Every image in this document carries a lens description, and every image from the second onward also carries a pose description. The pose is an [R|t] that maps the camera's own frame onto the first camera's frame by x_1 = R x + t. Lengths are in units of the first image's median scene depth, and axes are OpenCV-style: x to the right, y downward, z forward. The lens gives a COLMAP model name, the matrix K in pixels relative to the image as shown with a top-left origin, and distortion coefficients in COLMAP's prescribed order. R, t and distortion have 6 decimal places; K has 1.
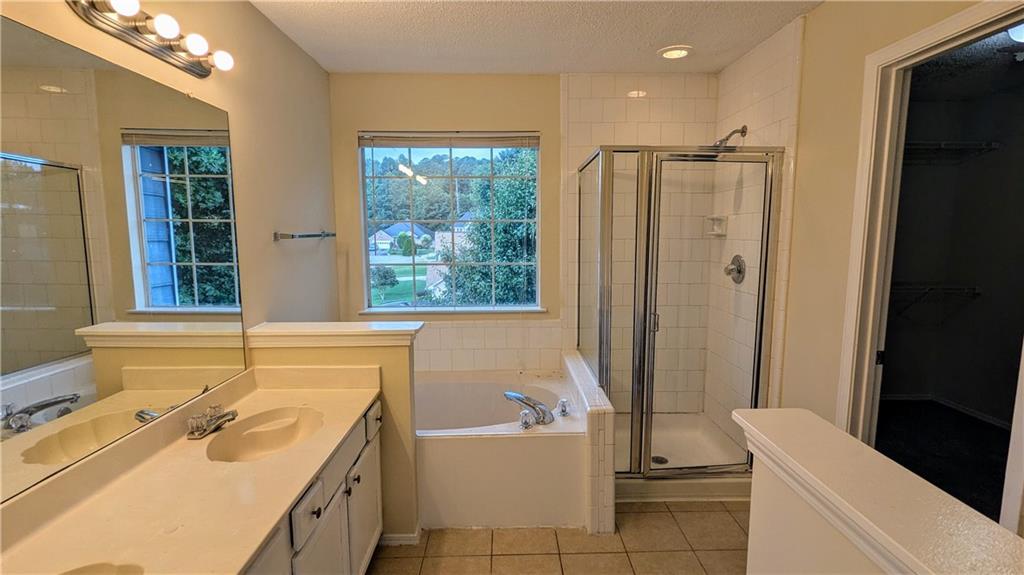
lens RADIAL K [[483.0, 0, 516.5], [0, 483.0, 290.2], [0, 0, 1]] dist [-0.000220, 0.001378]
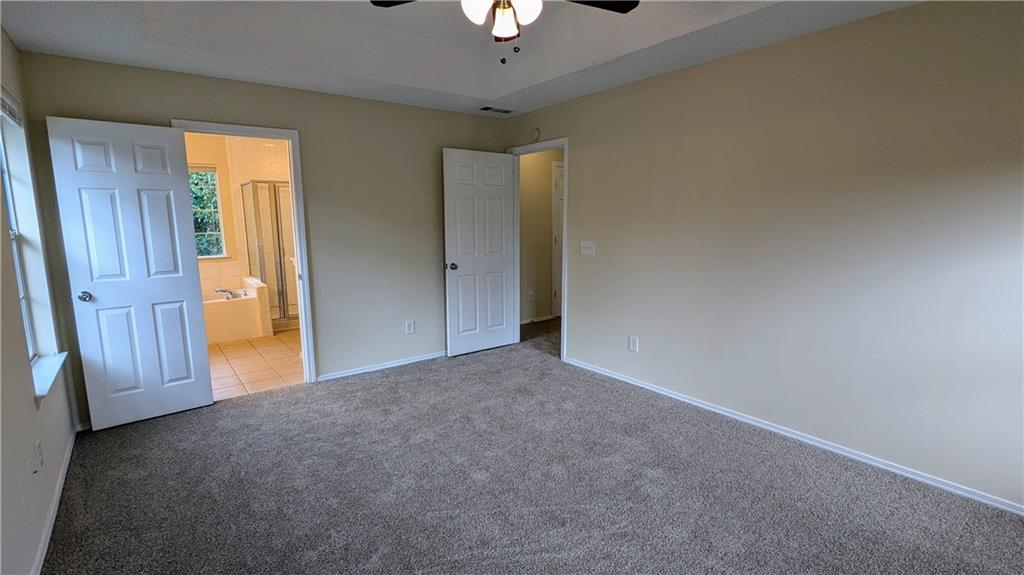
lens RADIAL K [[483.0, 0, 516.5], [0, 483.0, 290.2], [0, 0, 1]] dist [-0.000220, 0.001378]
pose [[0.805346, -0.096365, 0.584920, -0.204914], [0.075777, 0.995339, 0.059648, 0.193314], [-0.587942, -0.003714, 0.808895, -1.612065]]
